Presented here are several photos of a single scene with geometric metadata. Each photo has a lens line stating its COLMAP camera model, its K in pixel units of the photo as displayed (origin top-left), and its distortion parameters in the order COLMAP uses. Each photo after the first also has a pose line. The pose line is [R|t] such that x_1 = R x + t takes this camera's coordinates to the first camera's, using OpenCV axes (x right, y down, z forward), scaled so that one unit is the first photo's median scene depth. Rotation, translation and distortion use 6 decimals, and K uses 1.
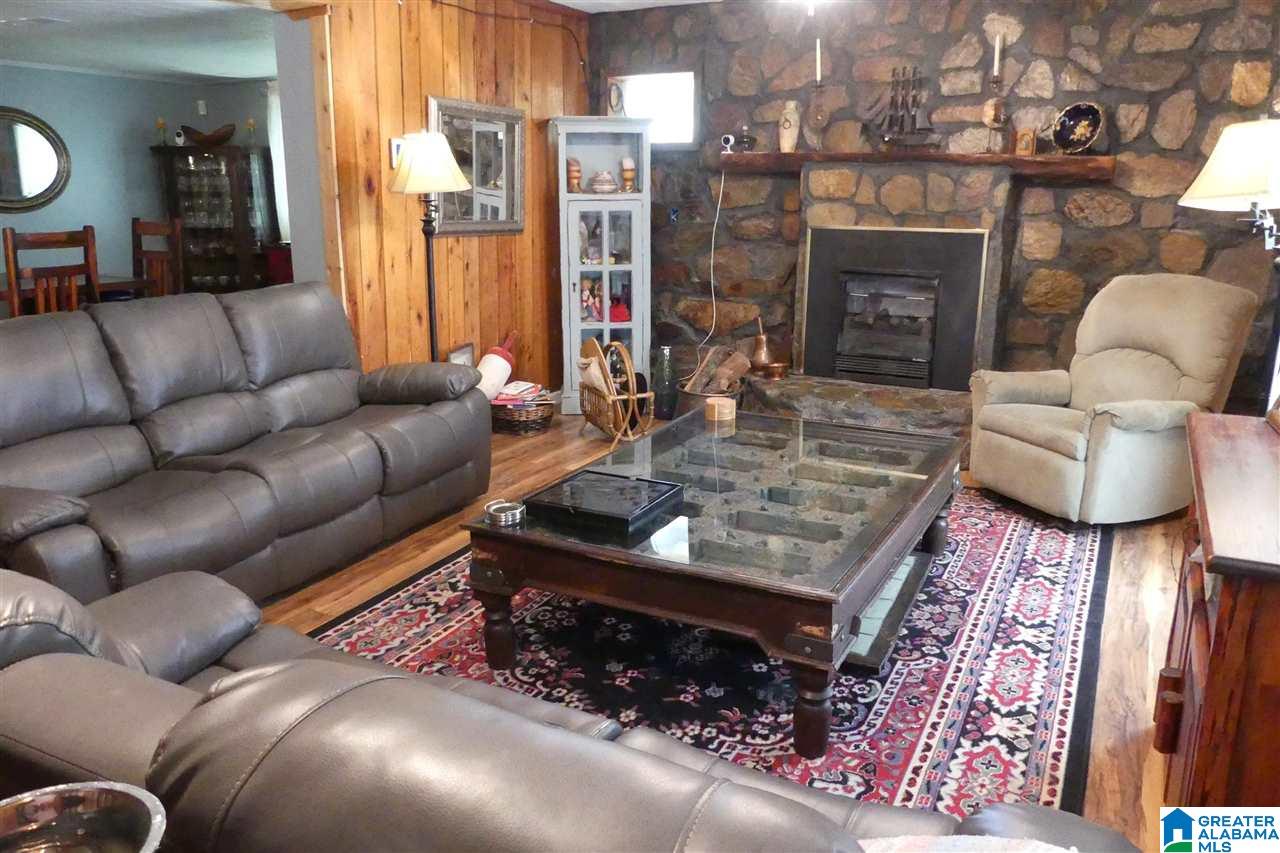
lens RADIAL K [[964.0, 0, 634.1], [0, 964.0, 424.4], [0, 0, 1]] dist [-0.015871, -0.011415]
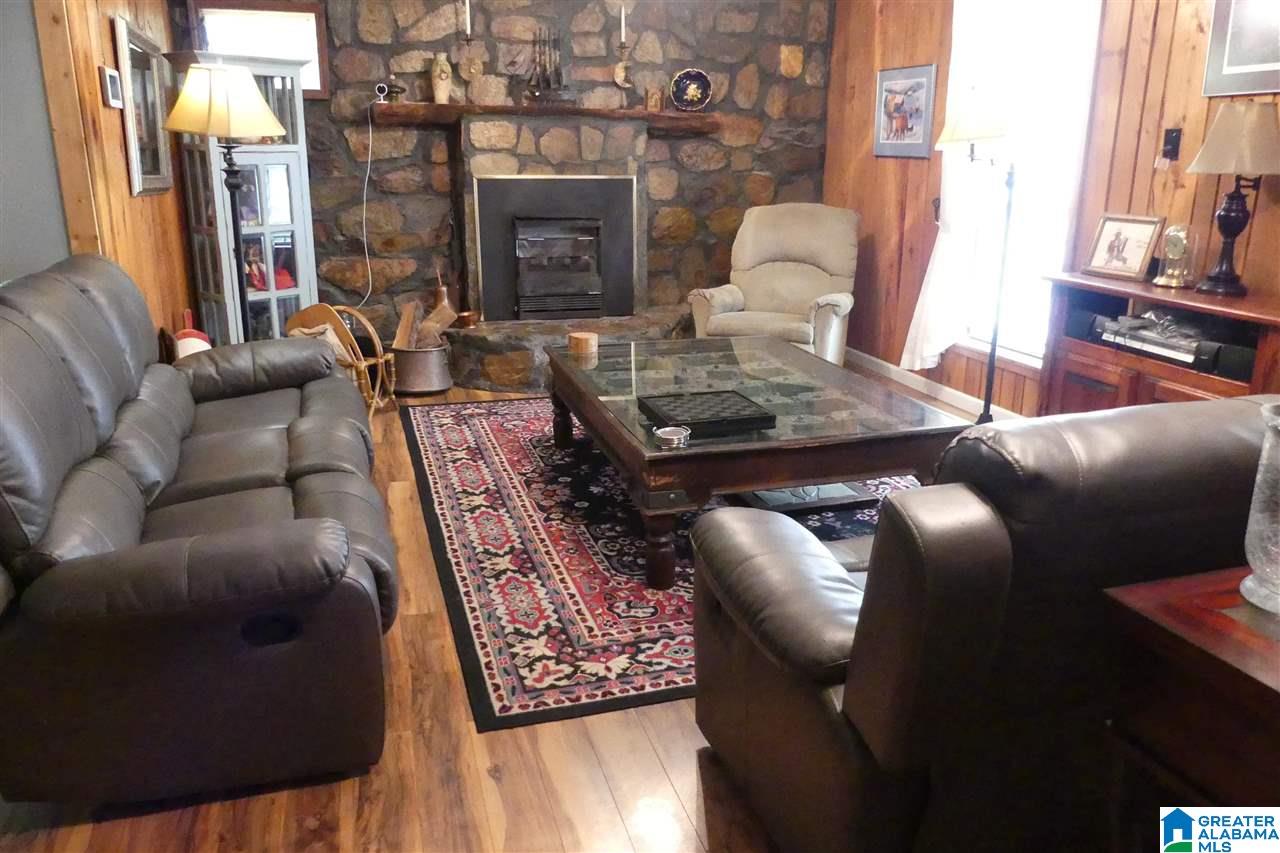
lens RADIAL K [[964.0, 0, 636.8], [0, 964.0, 433.4], [0, 0, 1]] dist [-0.015871, -0.011415]
pose [[0.717708, -0.193808, 0.668830, -0.463985], [0.166655, 0.980381, 0.105254, -0.015507], [-0.676108, 0.035922, 0.735926, 0.136059]]
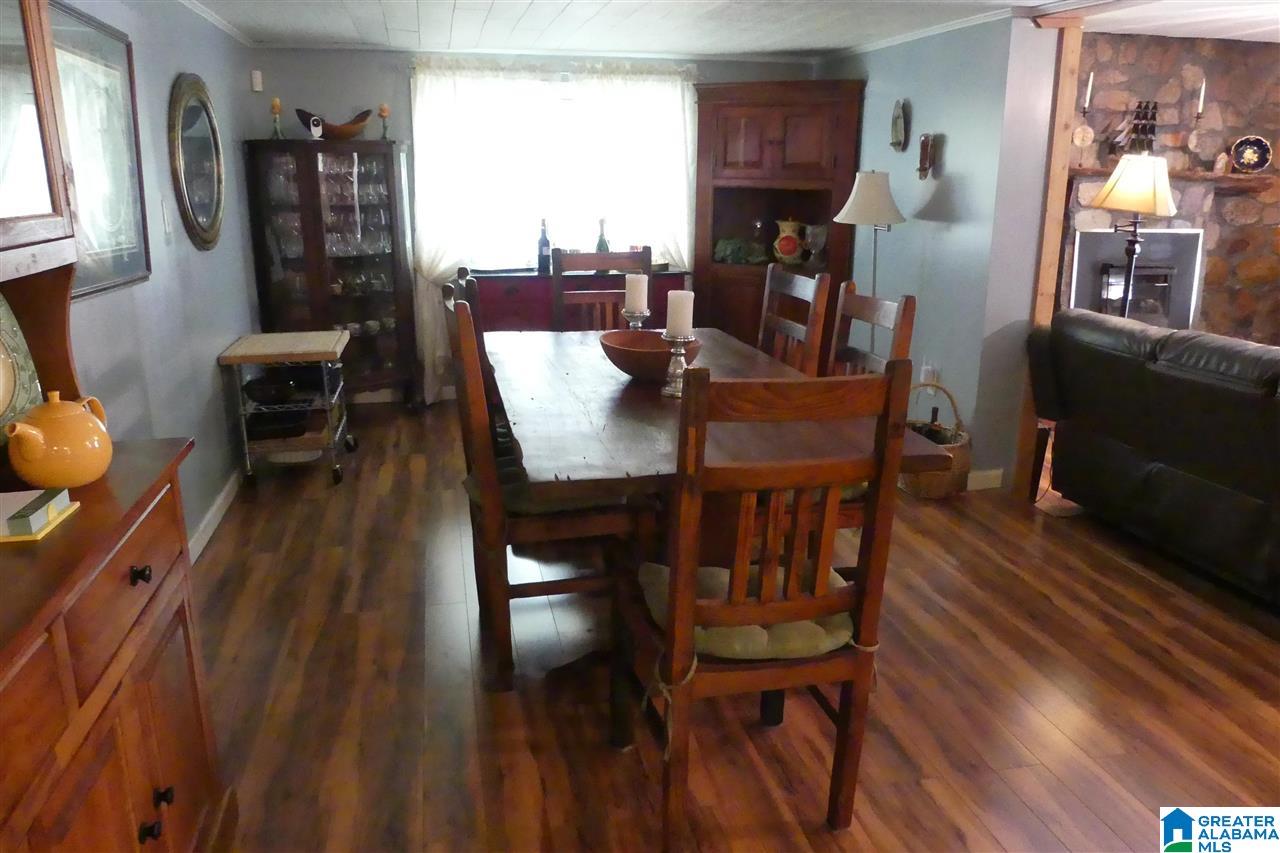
lens RADIAL K [[964.0, 0, 636.0], [0, 964.0, 432.6], [0, 0, 1]] dist [-0.015871, -0.011415]
pose [[0.755204, -0.165752, 0.634187, -1.066770], [0.154674, 0.985242, 0.073314, -0.138531], [-0.636980, 0.042726, 0.769696, 0.475612]]
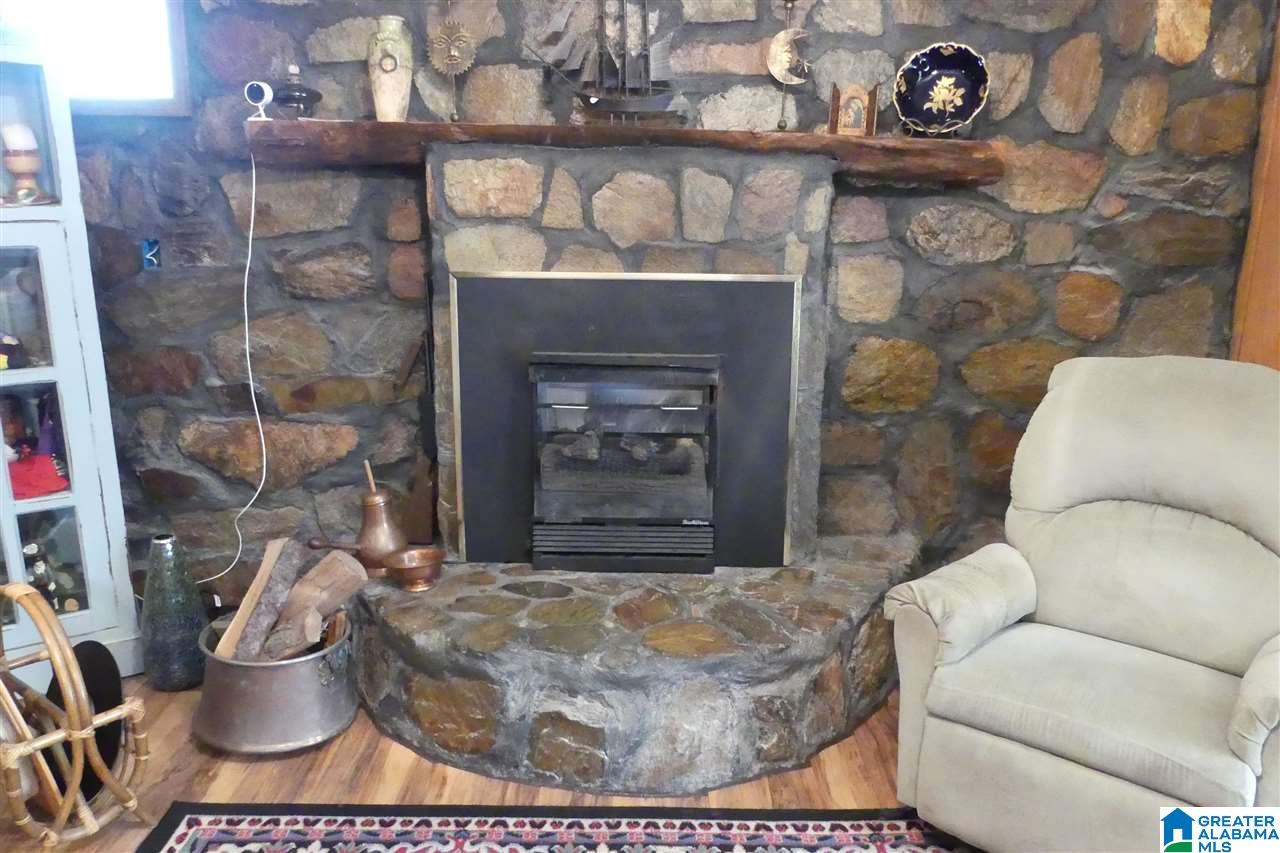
lens RADIAL K [[964.0, 0, 647.3], [0, 964.0, 427.0], [0, 0, 1]] dist [-0.015871, -0.011415]
pose [[0.879261, -0.103888, 0.464873, 0.032817], [0.107870, 0.994000, 0.018111, -0.132011], [-0.463965, 0.034221, 0.885192, 0.545699]]
